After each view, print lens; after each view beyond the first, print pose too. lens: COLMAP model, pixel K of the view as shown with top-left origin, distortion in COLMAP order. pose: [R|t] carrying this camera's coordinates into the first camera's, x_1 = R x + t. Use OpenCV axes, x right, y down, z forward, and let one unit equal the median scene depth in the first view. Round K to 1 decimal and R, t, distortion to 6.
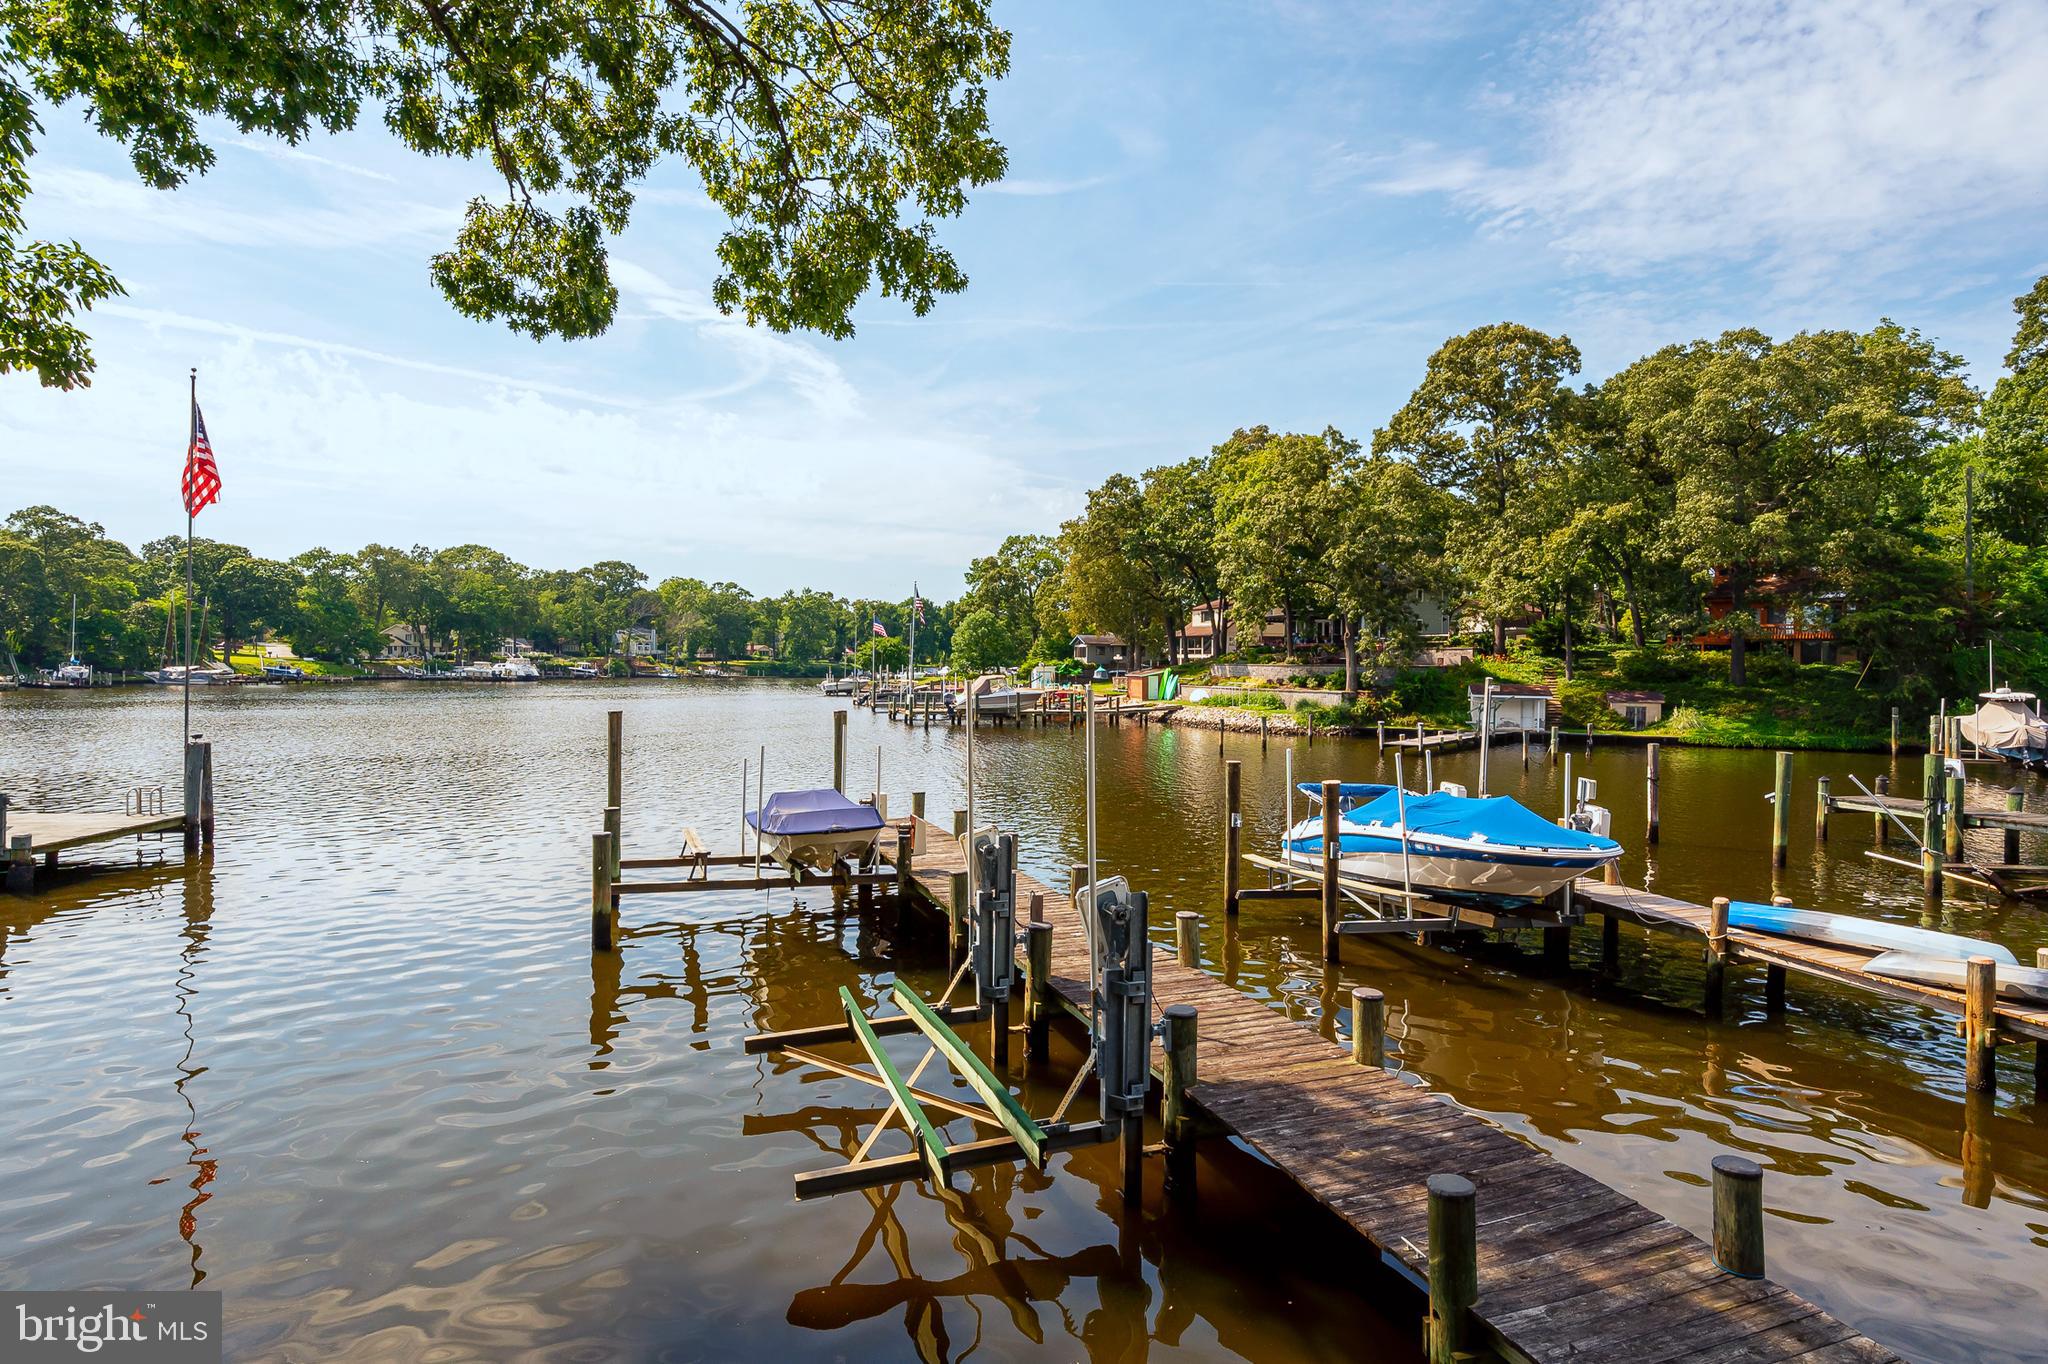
lens RADIAL K [[1054.5, 0, 1017.0], [0, 1054.5, 676.6], [0, 0, 1]] dist [-0.010997, 0.000855]
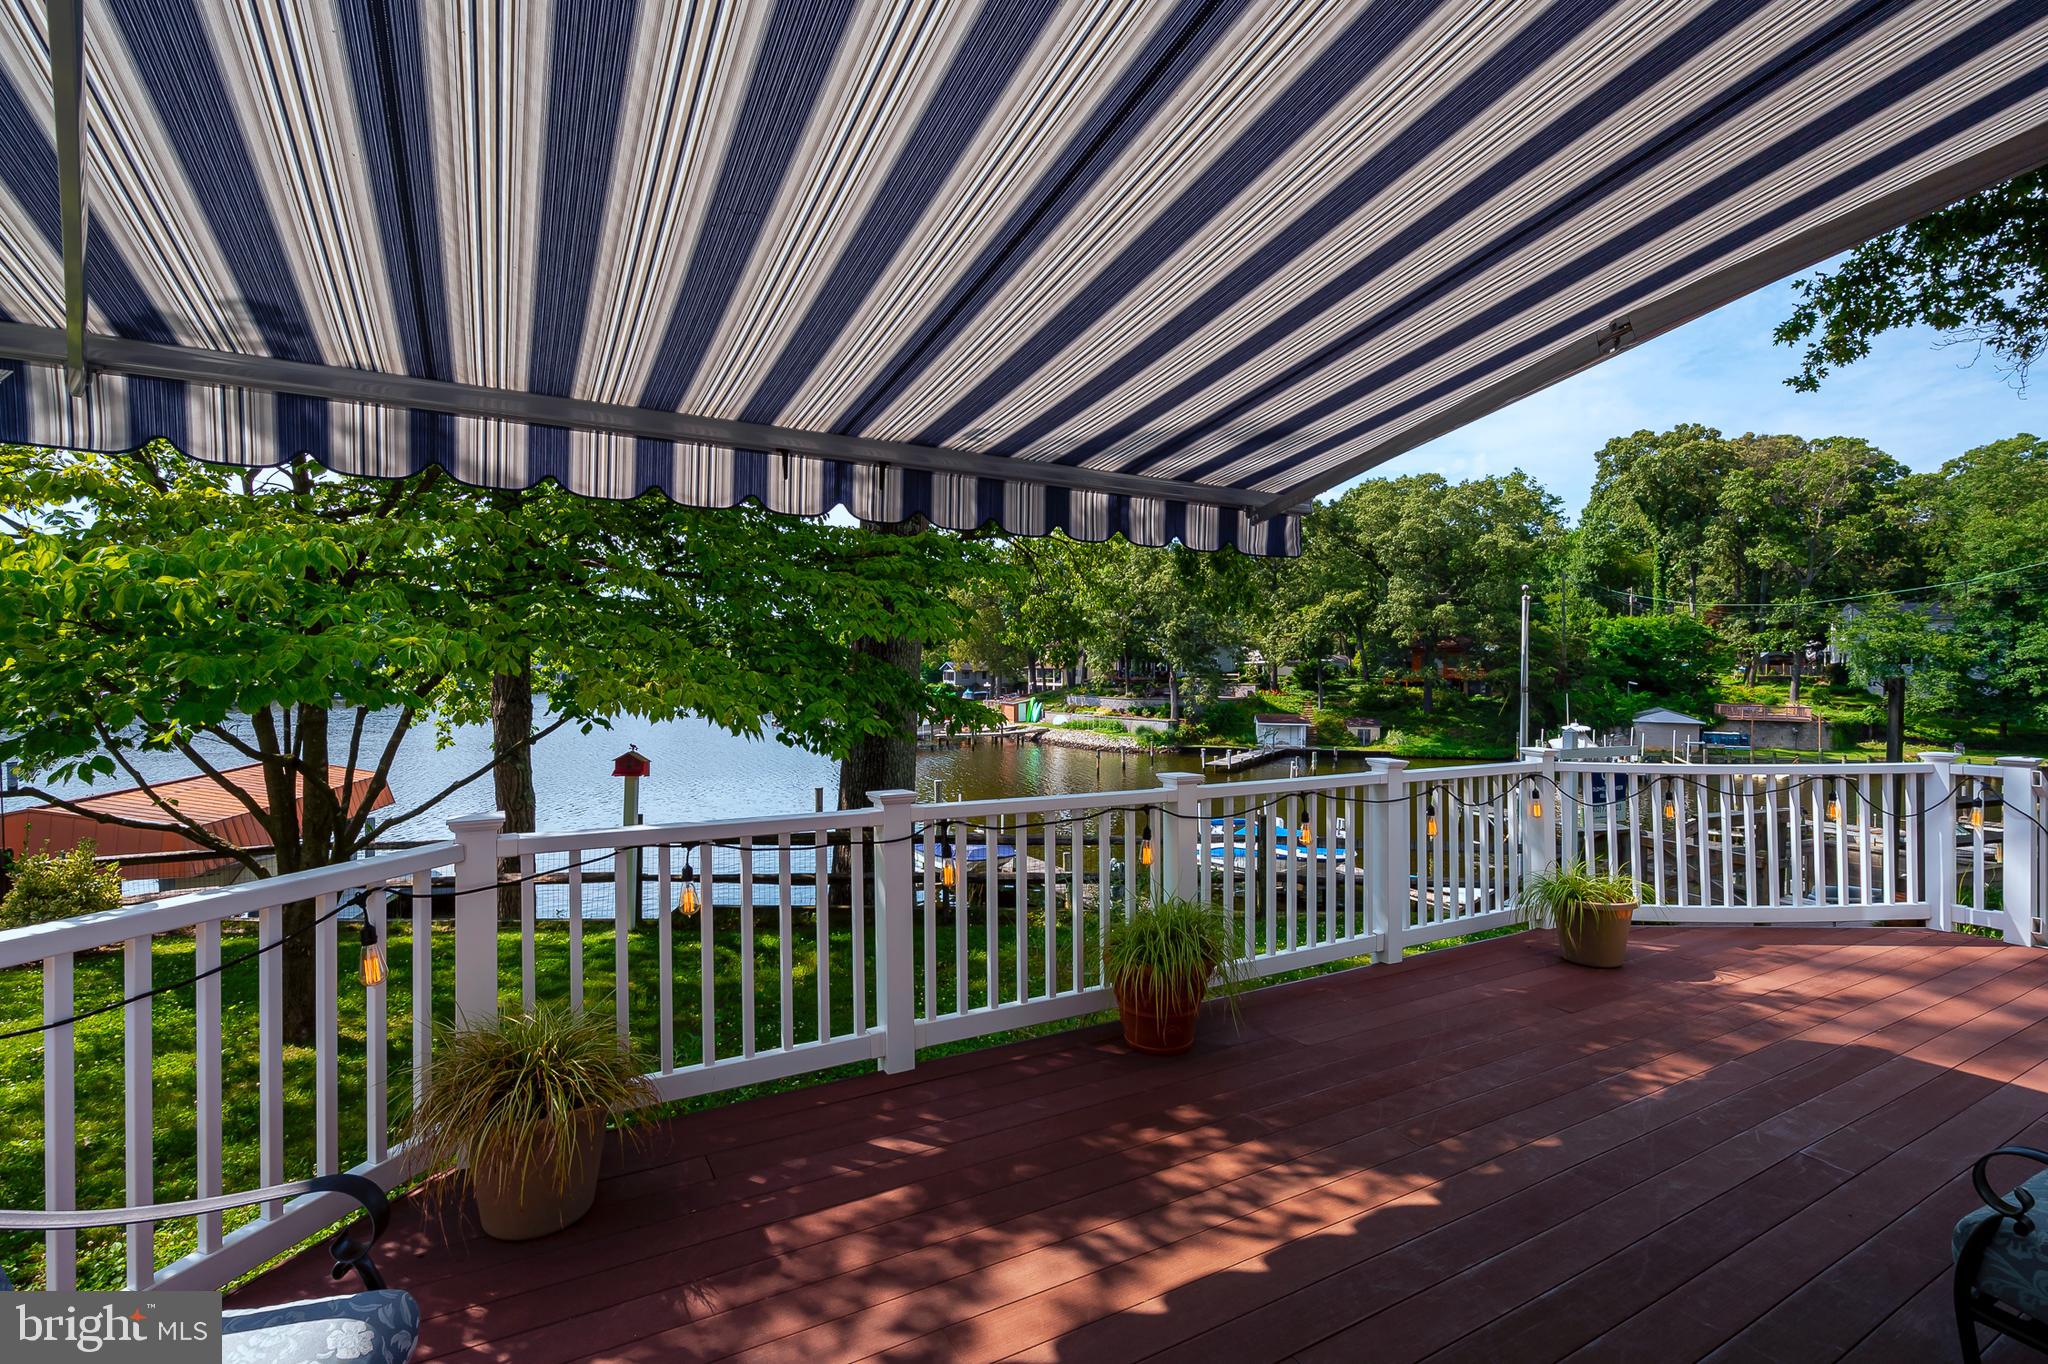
lens RADIAL K [[929.9, 0, 1022.2], [0, 929.9, 679.5], [0, 0, 1]] dist [-0.008045, 0.001932]
pose [[0.984143, -0.008431, 0.177174, -0.090346], [0.007837, 0.999961, 0.004049, -0.042336], [-0.177202, -0.002596, 0.984171, -0.157680]]
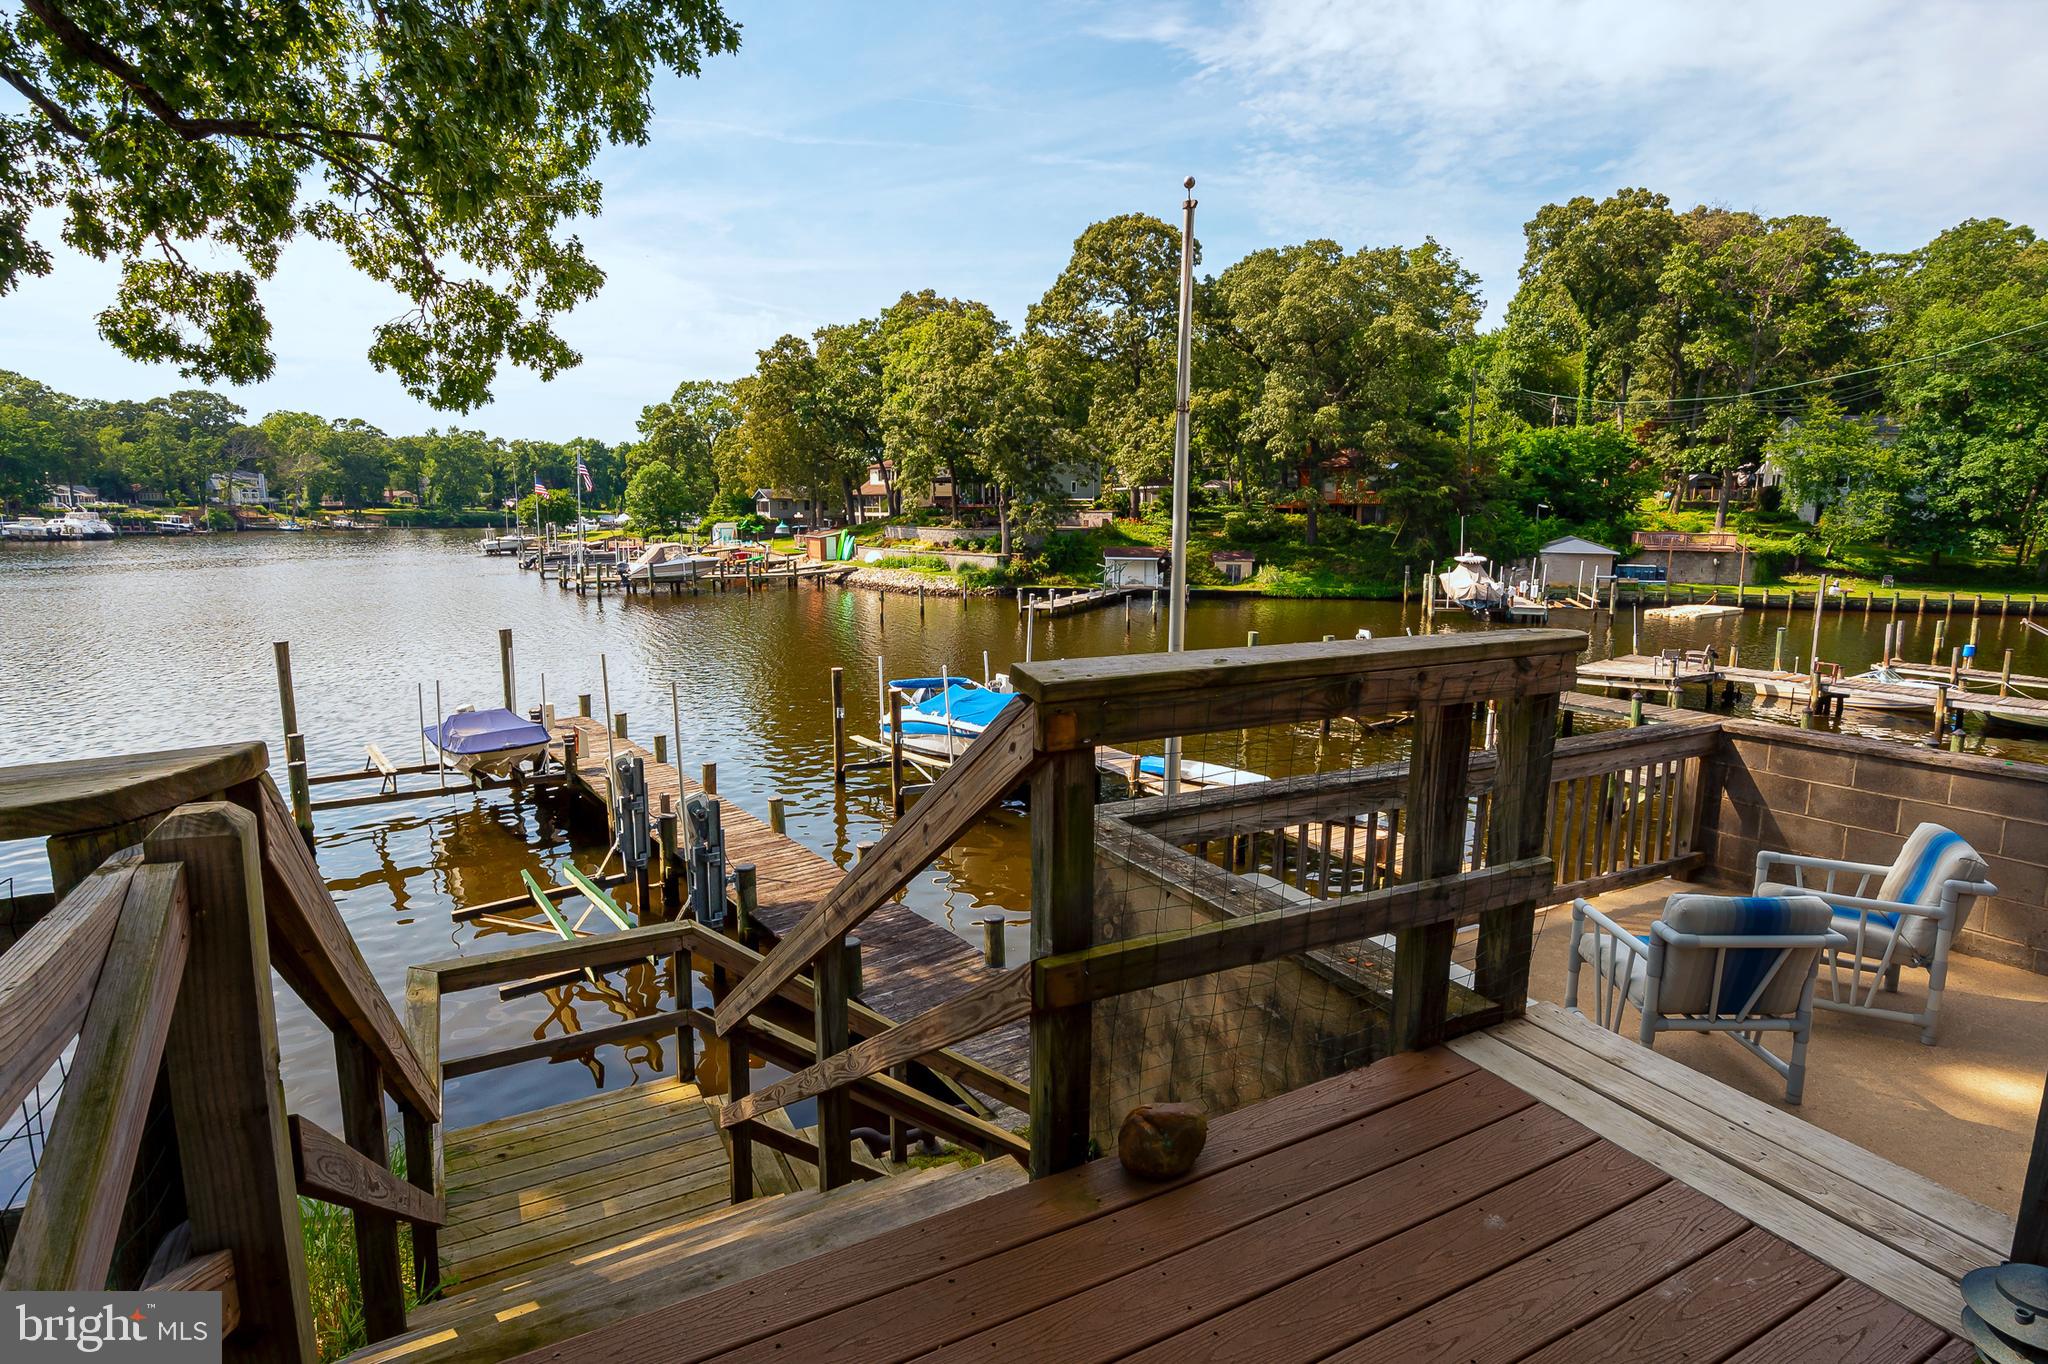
lens RADIAL K [[1054.5, 0, 1024.4], [0, 1054.5, 680.7], [0, 0, 1]] dist [-0.010997, 0.000855]
pose [[0.958070, -0.052623, 0.281661, 0.014279], [0.008309, 0.987680, 0.156268, -0.025981], [-0.286414, -0.147375, 0.946704, -0.074560]]
